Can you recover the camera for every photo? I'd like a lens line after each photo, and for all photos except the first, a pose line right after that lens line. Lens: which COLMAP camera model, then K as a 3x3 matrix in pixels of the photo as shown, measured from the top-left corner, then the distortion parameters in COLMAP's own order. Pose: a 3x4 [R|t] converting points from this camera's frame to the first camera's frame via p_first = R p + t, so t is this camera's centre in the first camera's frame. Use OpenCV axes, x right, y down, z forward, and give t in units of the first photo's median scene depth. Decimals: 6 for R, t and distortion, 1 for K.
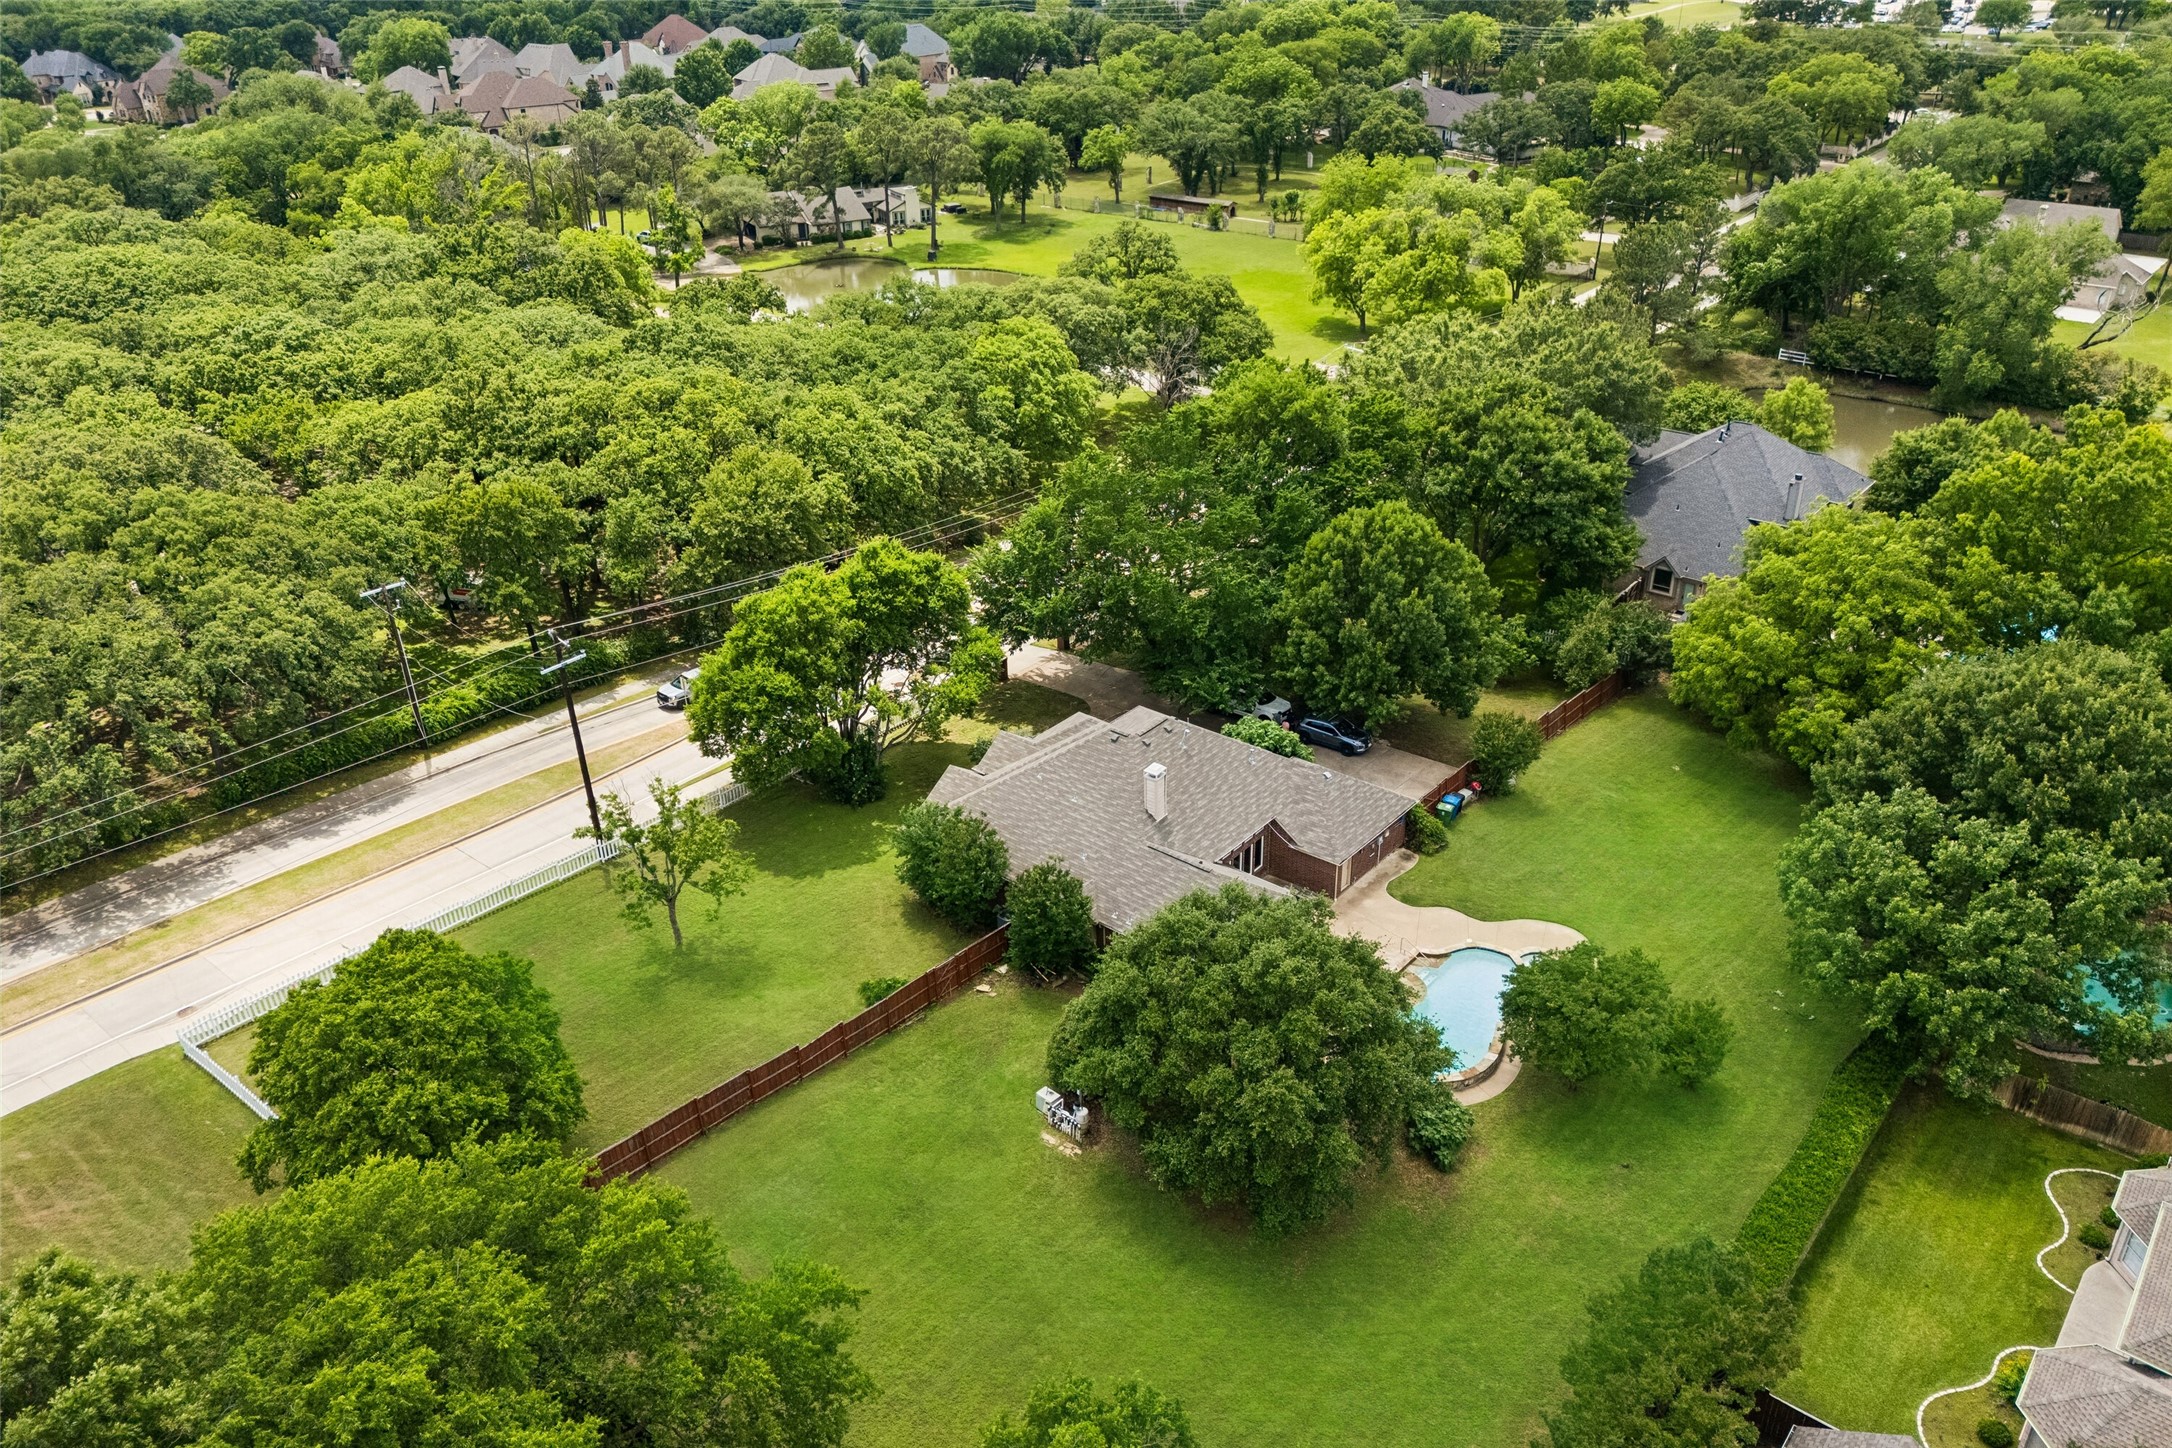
lens RADIAL K [[1501.9, 0, 1086.0], [0, 1501.9, 724.0], [0, 0, 1]] dist [0.034395, -0.001213]
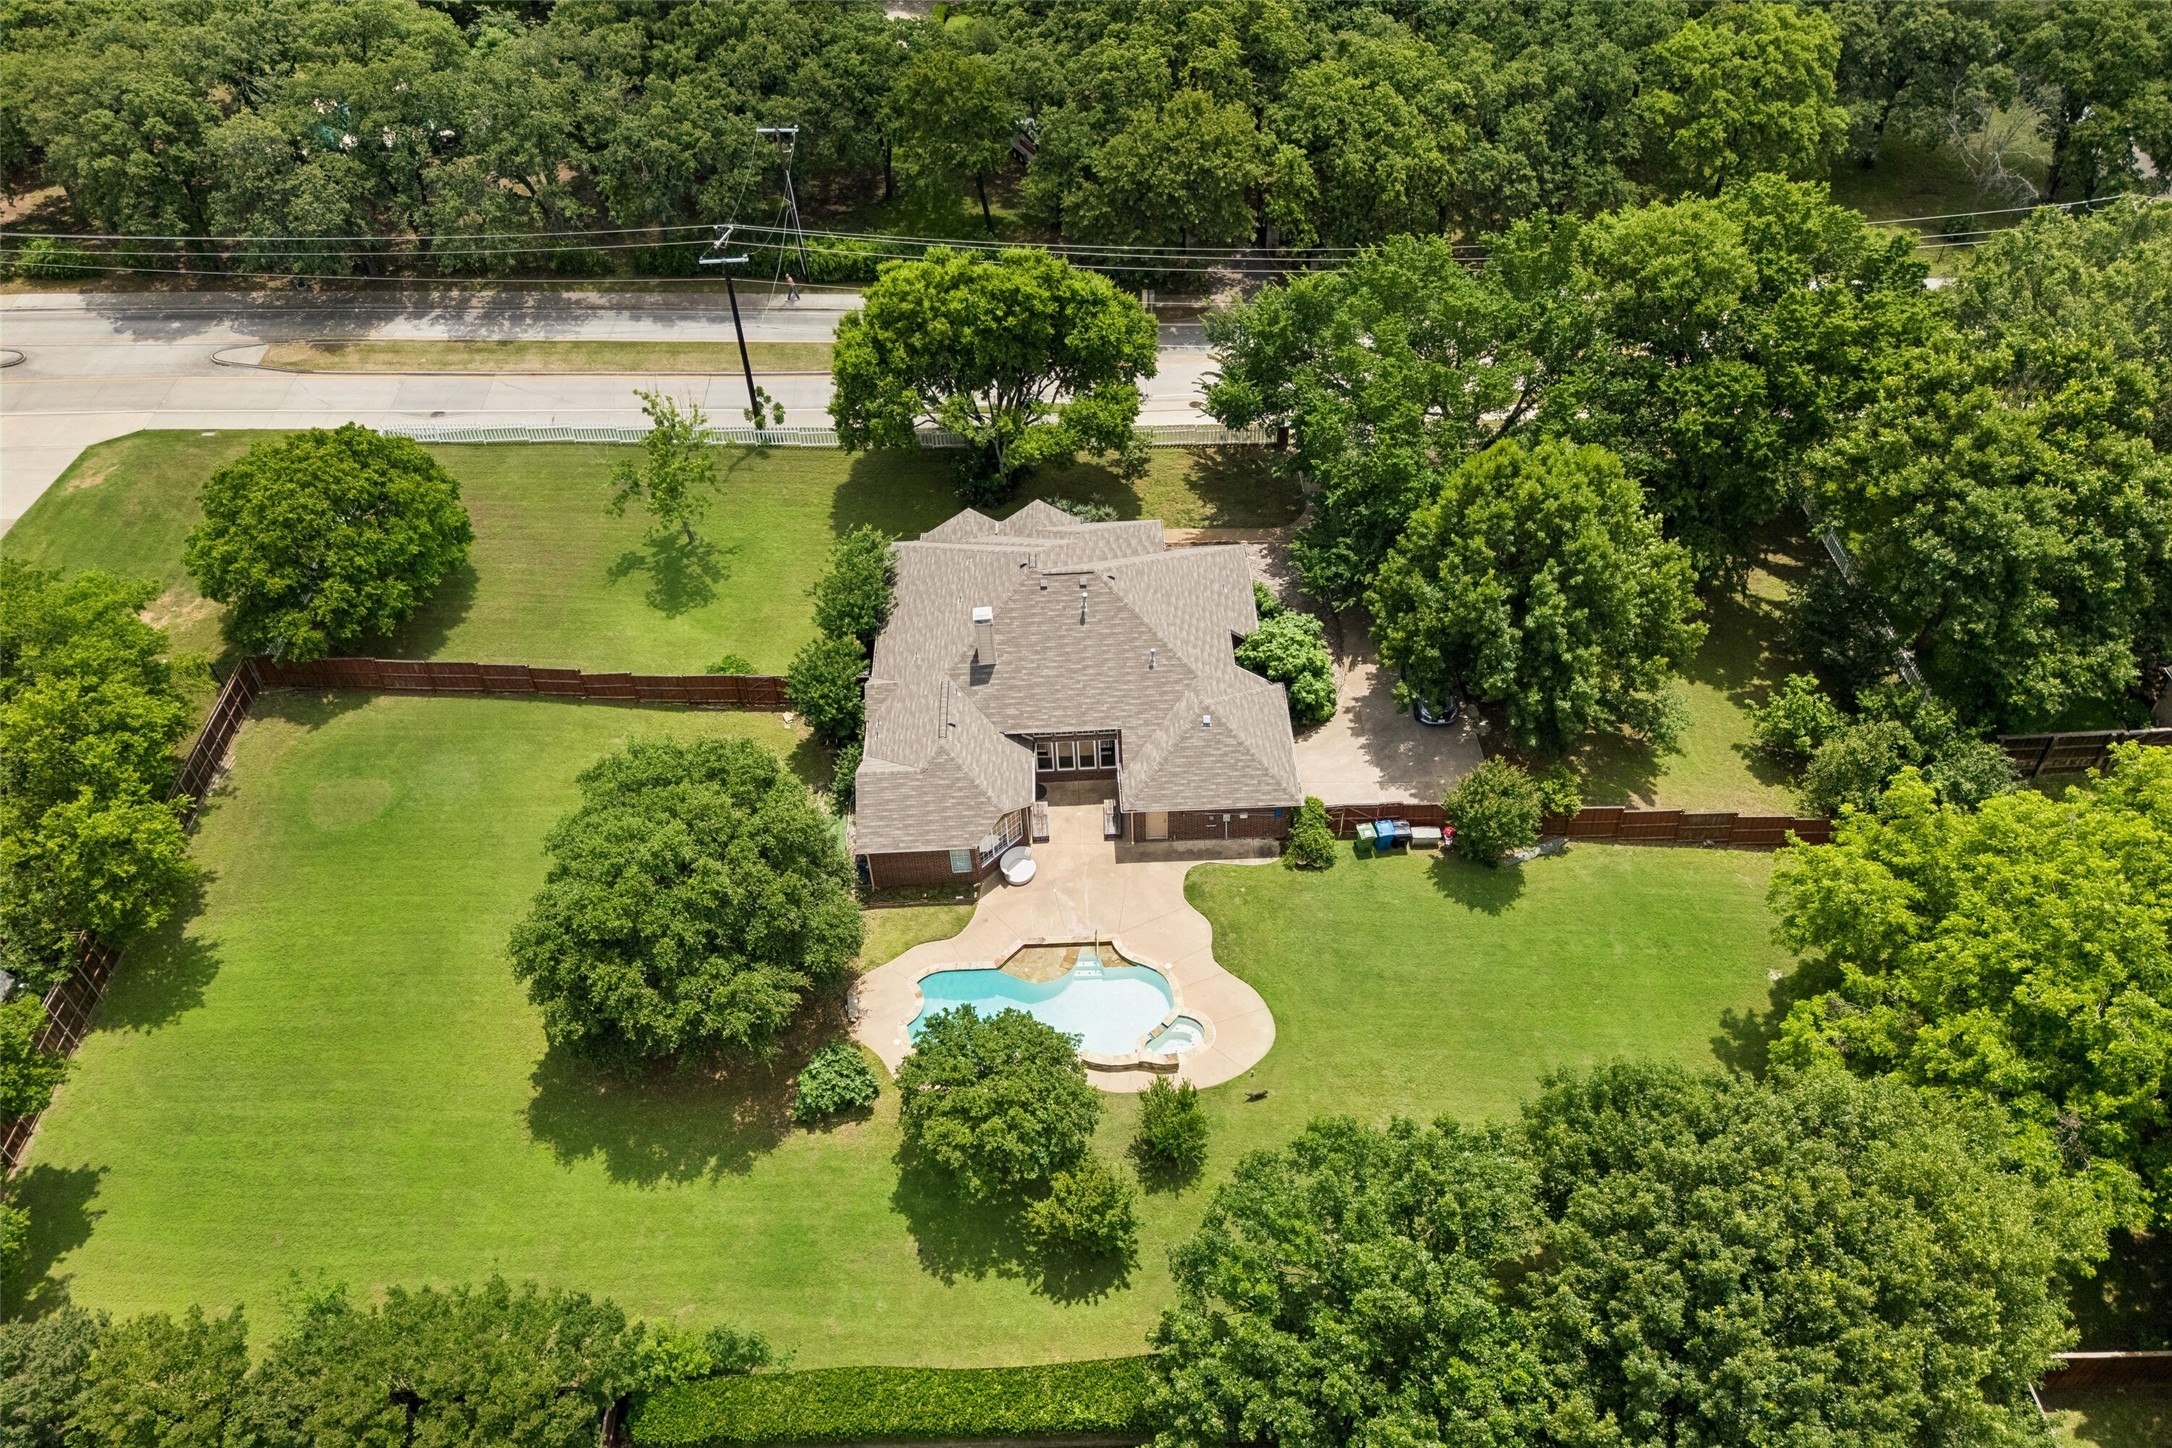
lens RADIAL K [[1501.9, 0, 1086.0], [0, 1501.9, 724.0], [0, 0, 1]] dist [0.034395, -0.001213]
pose [[0.670031, 0.524063, -0.525753, 0.566061], [-0.340061, 0.846249, 0.410148, -0.287657], [0.659861, -0.096024, 0.745227, 0.334921]]
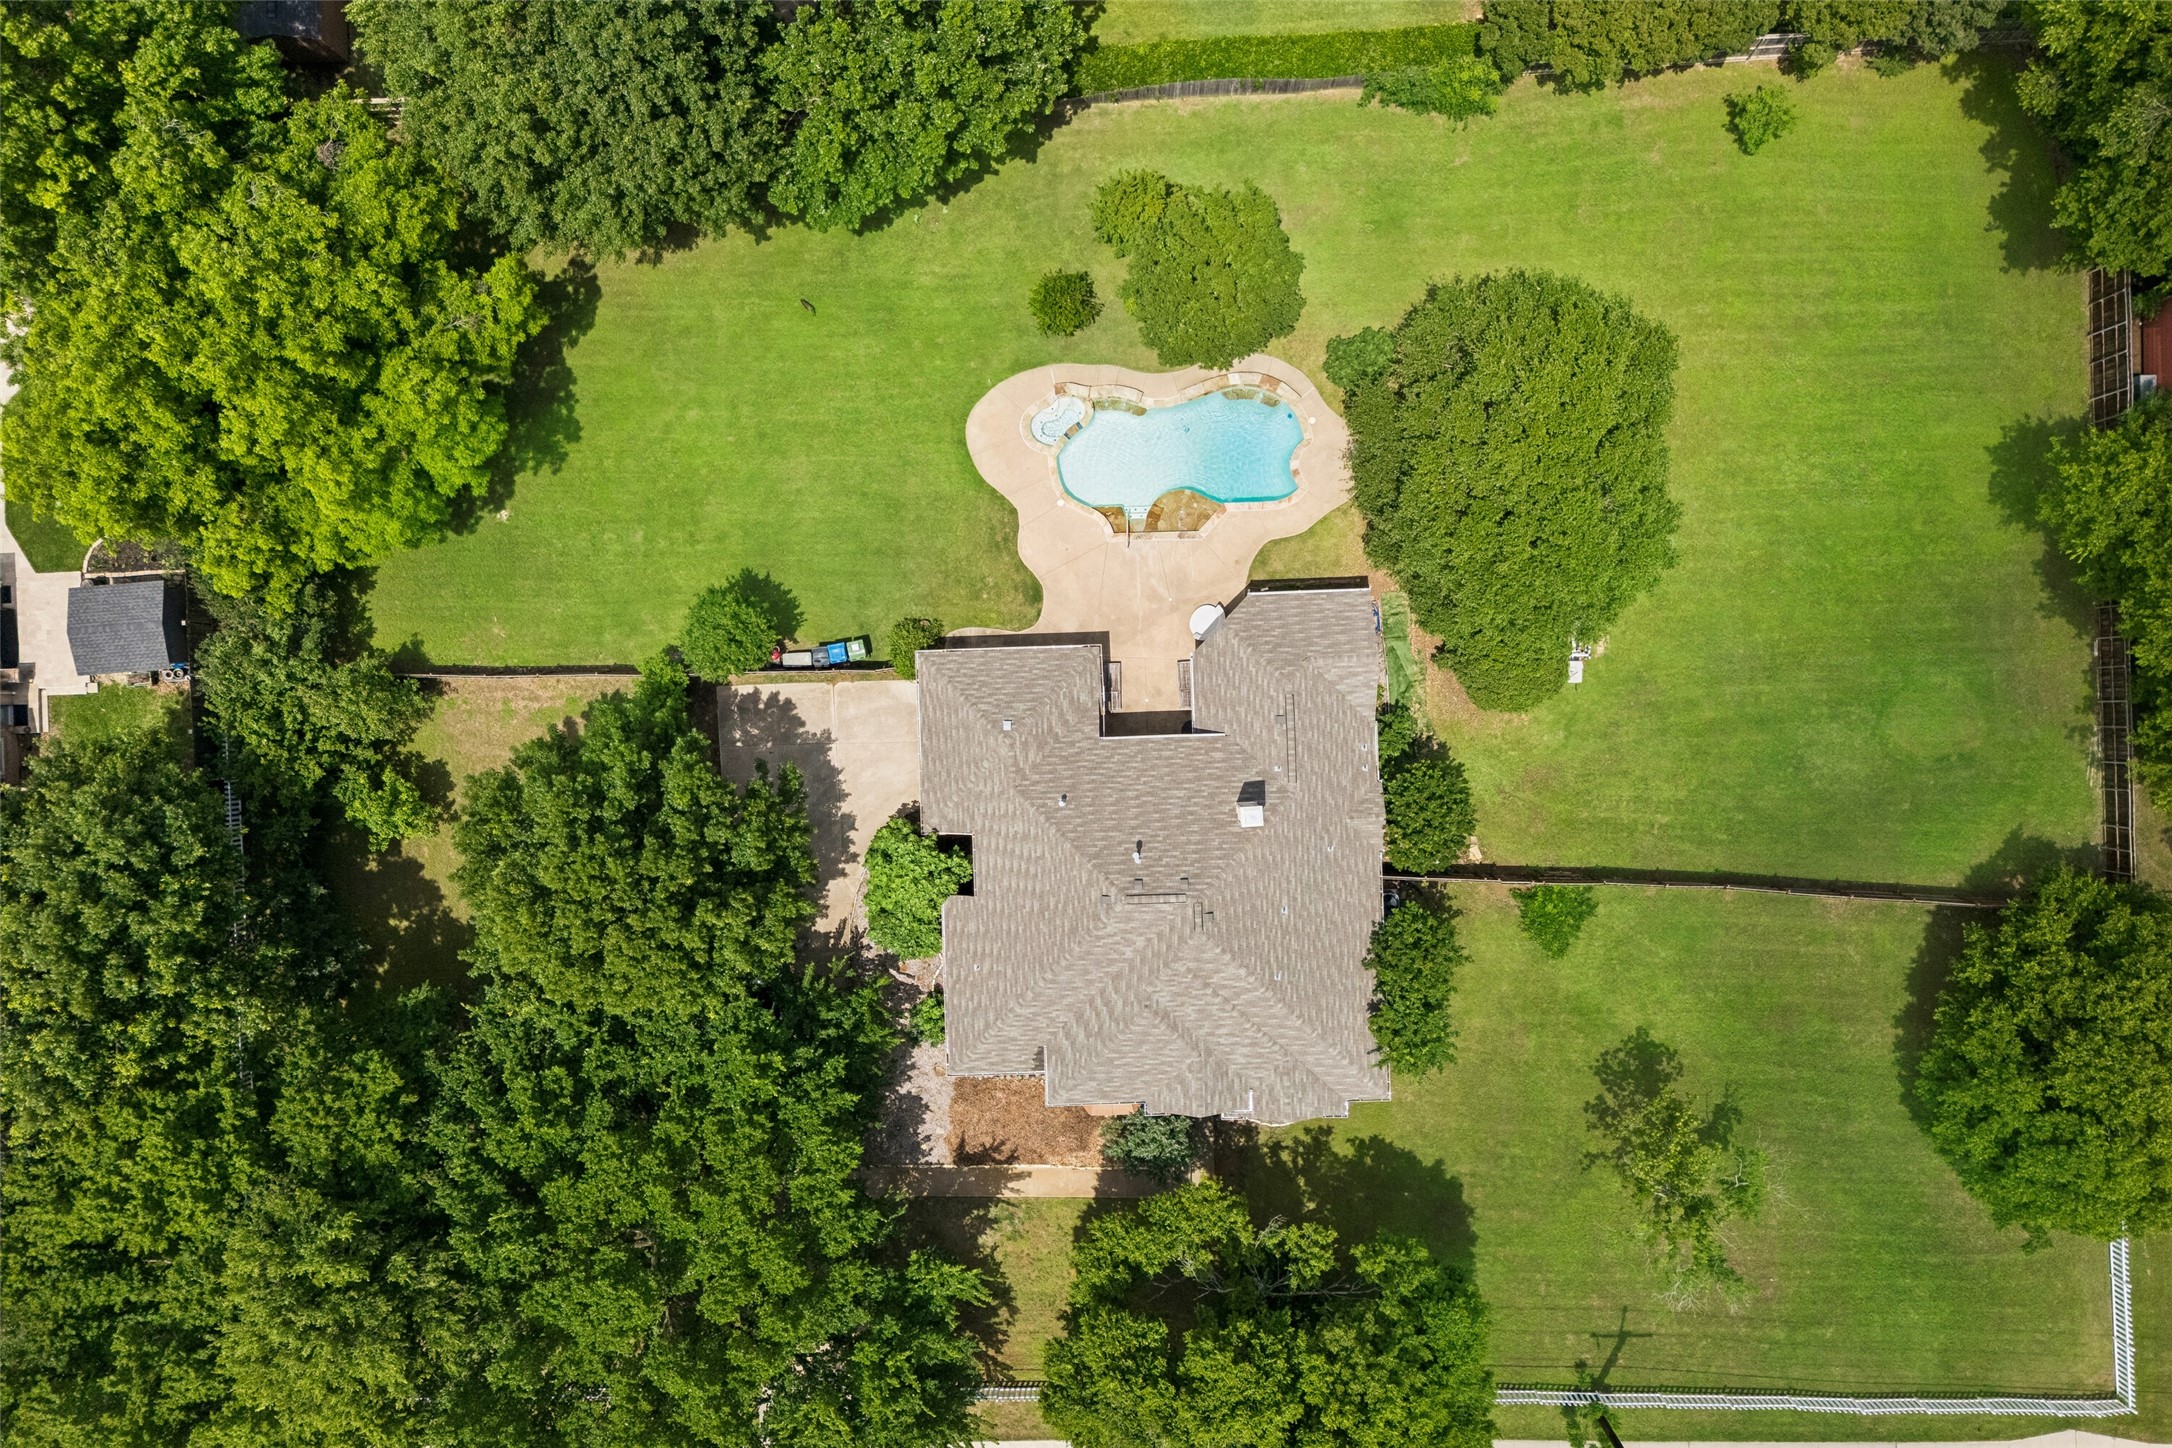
lens RADIAL K [[1501.9, 0, 1086.0], [0, 1501.9, 724.0], [0, 0, 1]] dist [0.034395, -0.001213]
pose [[-0.672984, -0.739030, 0.030449, 0.112644], [0.396538, -0.325738, 0.858284, -0.629136], [-0.624380, 0.589685, 0.512270, 0.579526]]
